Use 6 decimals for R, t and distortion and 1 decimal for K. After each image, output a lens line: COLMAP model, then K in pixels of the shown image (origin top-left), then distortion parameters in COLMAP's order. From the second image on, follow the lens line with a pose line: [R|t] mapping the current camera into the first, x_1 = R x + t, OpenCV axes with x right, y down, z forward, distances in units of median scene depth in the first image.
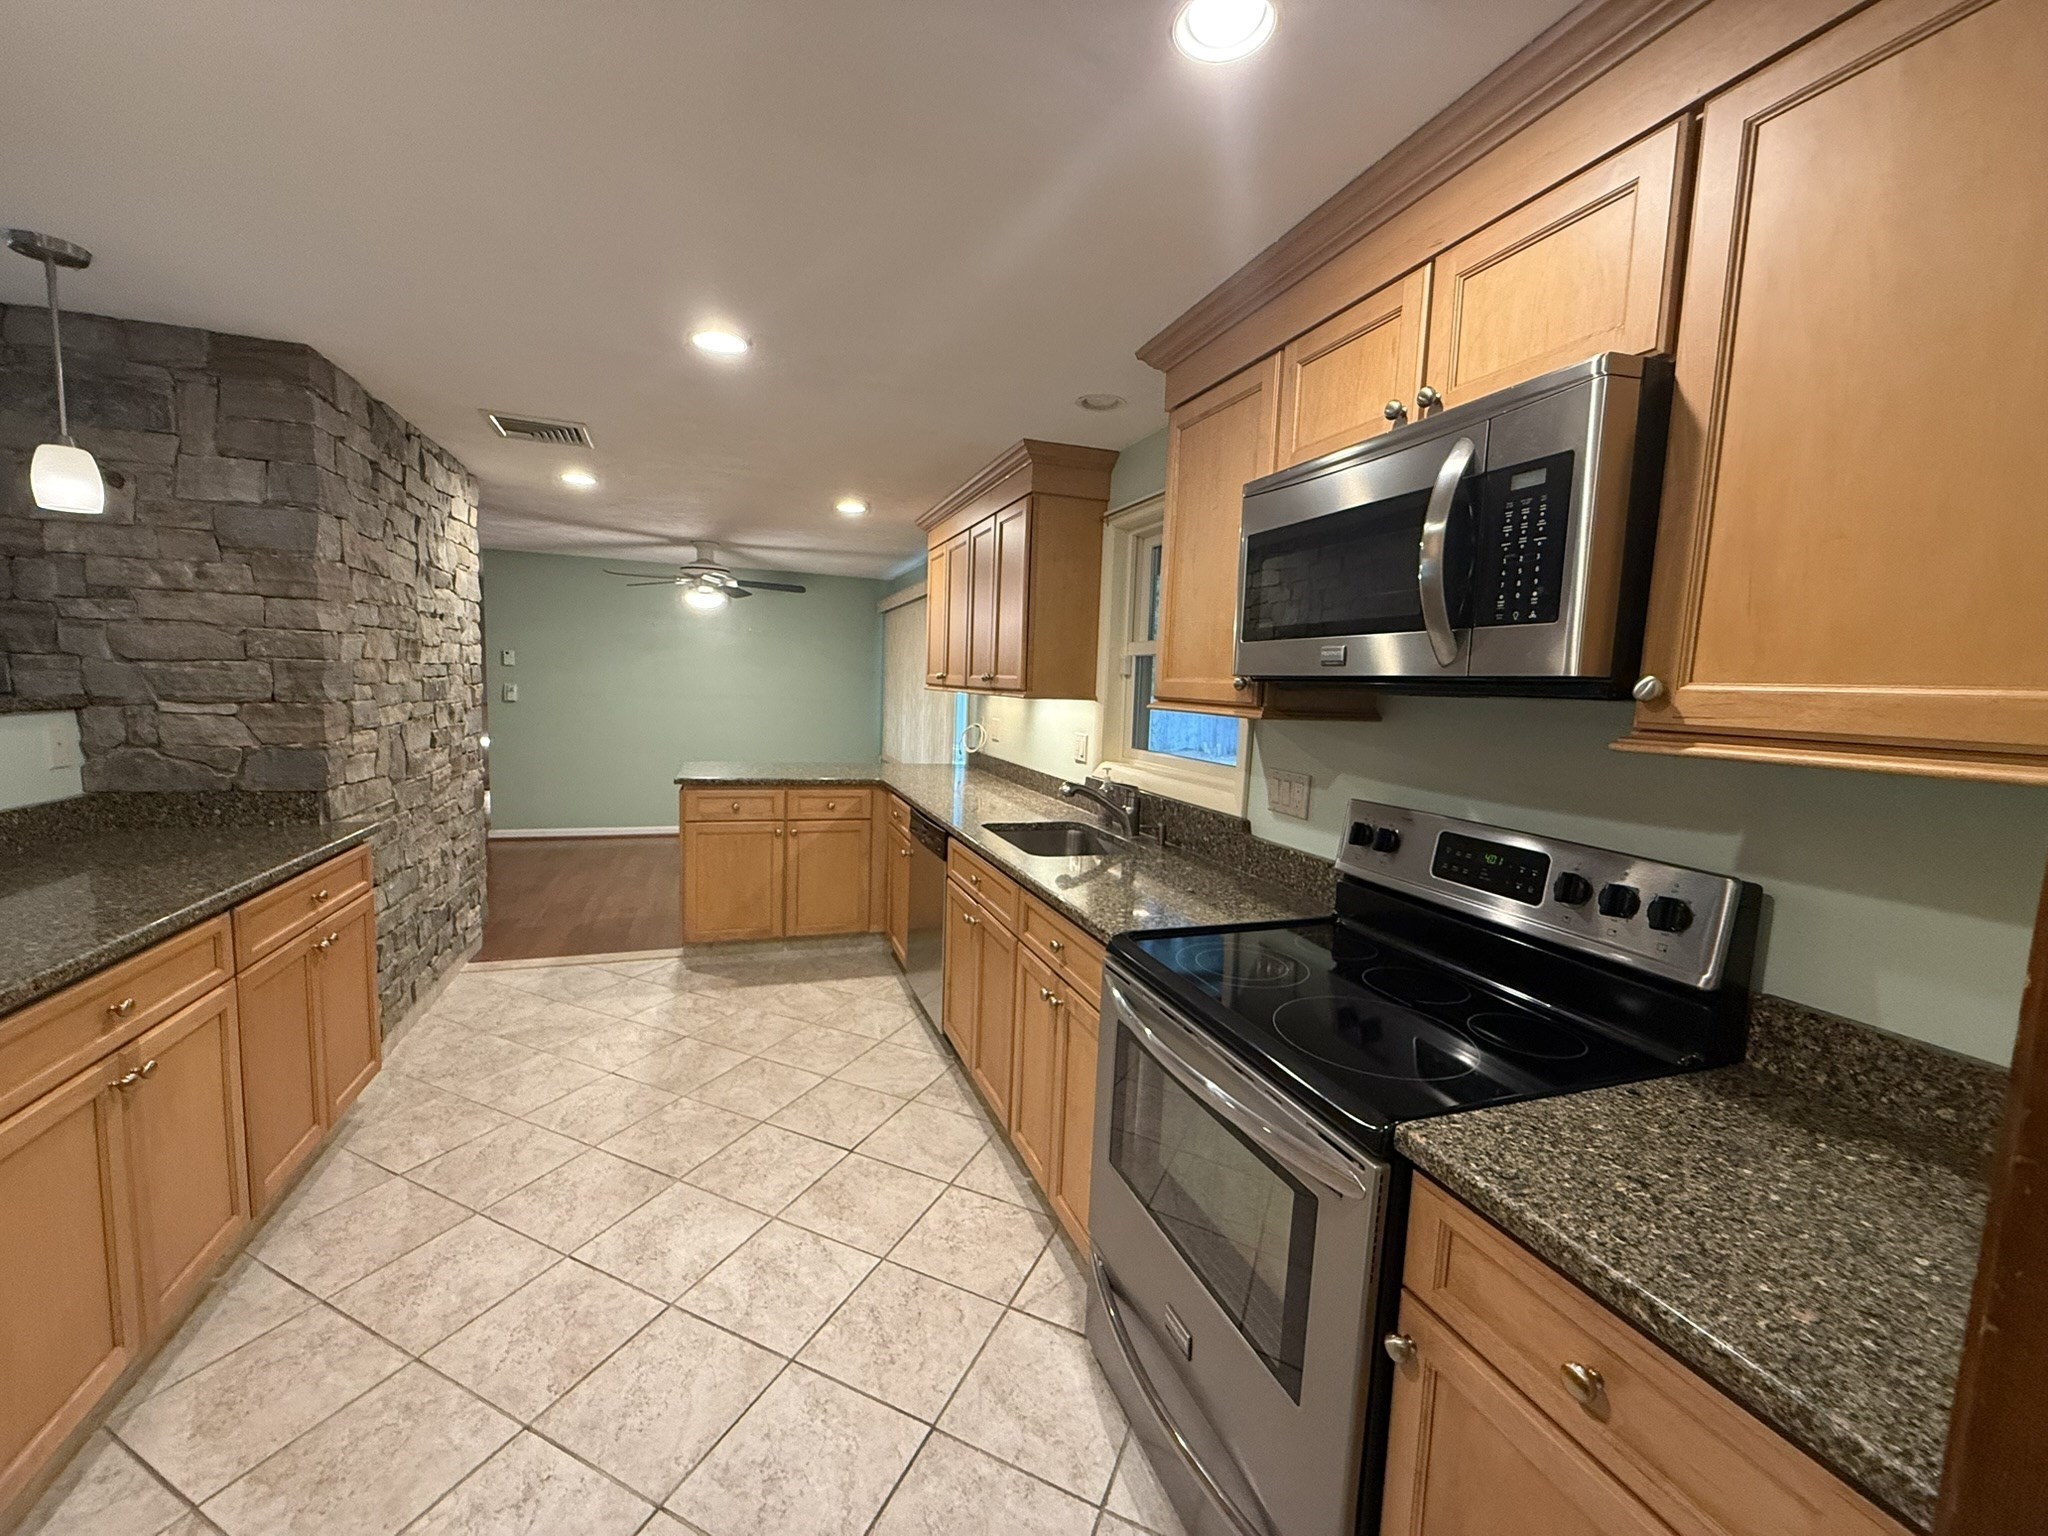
lens RADIAL K [[816.9, 0, 1021.3], [0, 816.9, 767.1], [0, 0, 1]] dist [-0.000608, 0.000145]
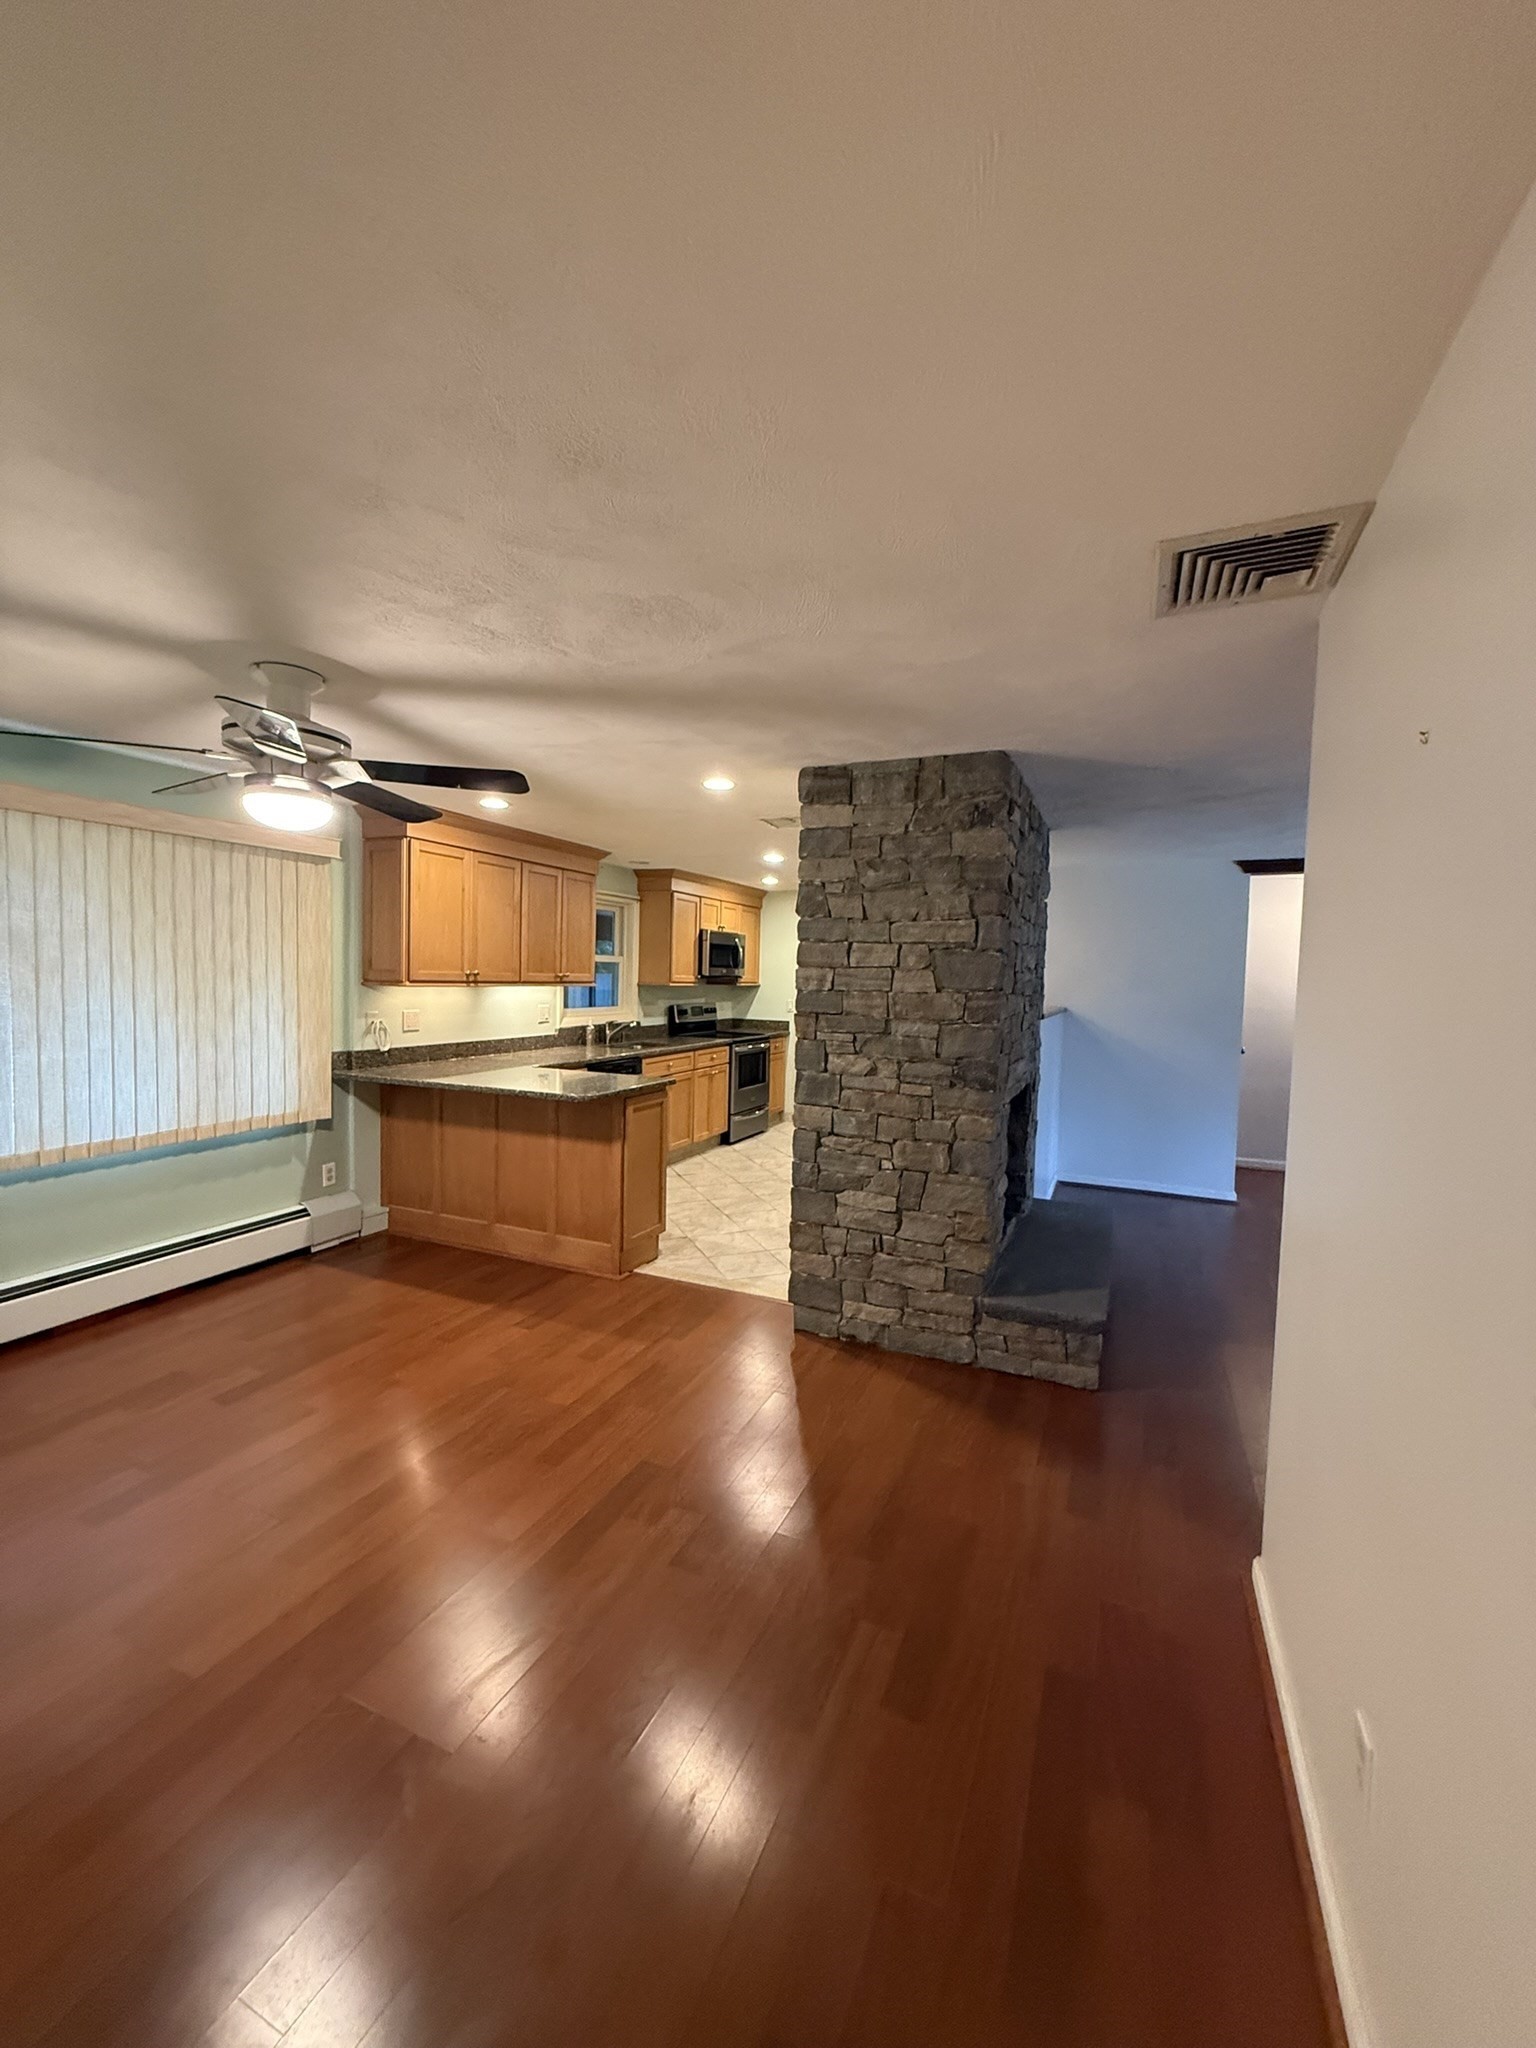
lens RADIAL K [[816.9, 0, 770.9], [0, 816.9, 1020.2], [0, 0, 1]] dist [-0.000608, 0.000145]
pose [[-0.721538, -0.091781, 0.686265, -1.795482], [0.020557, 0.987898, 0.153735, -0.329644], [-0.692070, 0.125033, -0.710919, 2.379215]]
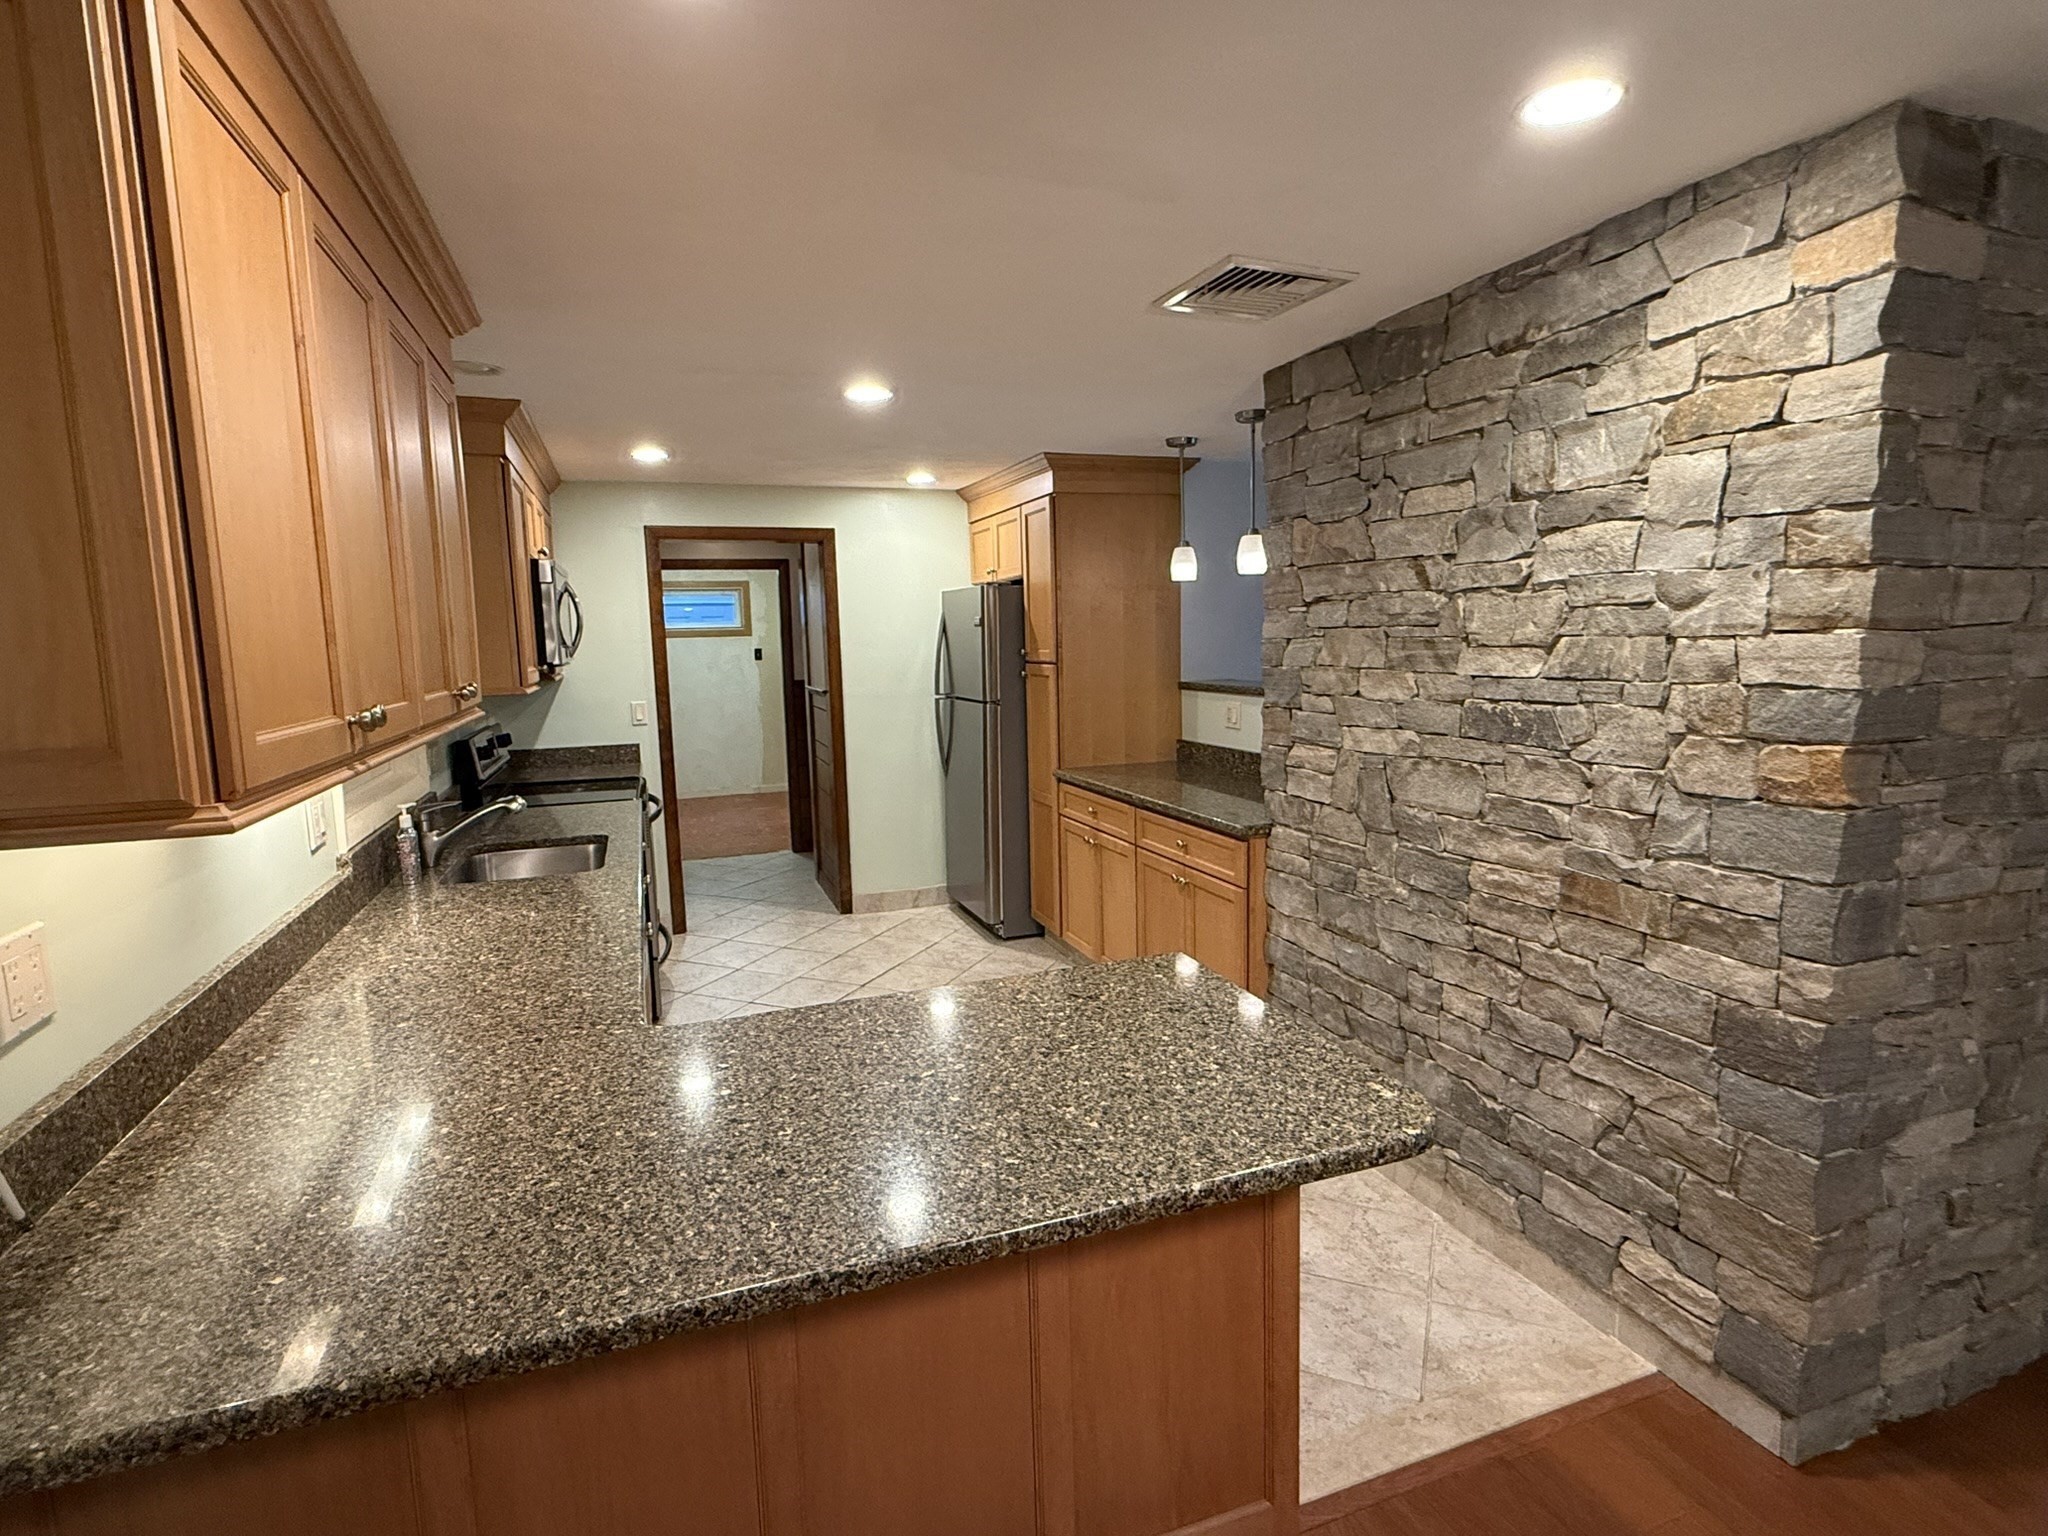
lens RADIAL K [[1029.3, 0, 1023.5], [0, 1029.3, 768.9], [0, 0, 1]] dist [-0.001569, -0.000241]
pose [[-0.999871, -0.014093, -0.007768, -0.476654], [-0.015511, 0.972574, 0.232076, -0.273924], [0.004285, 0.232167, -0.972667, 2.082372]]
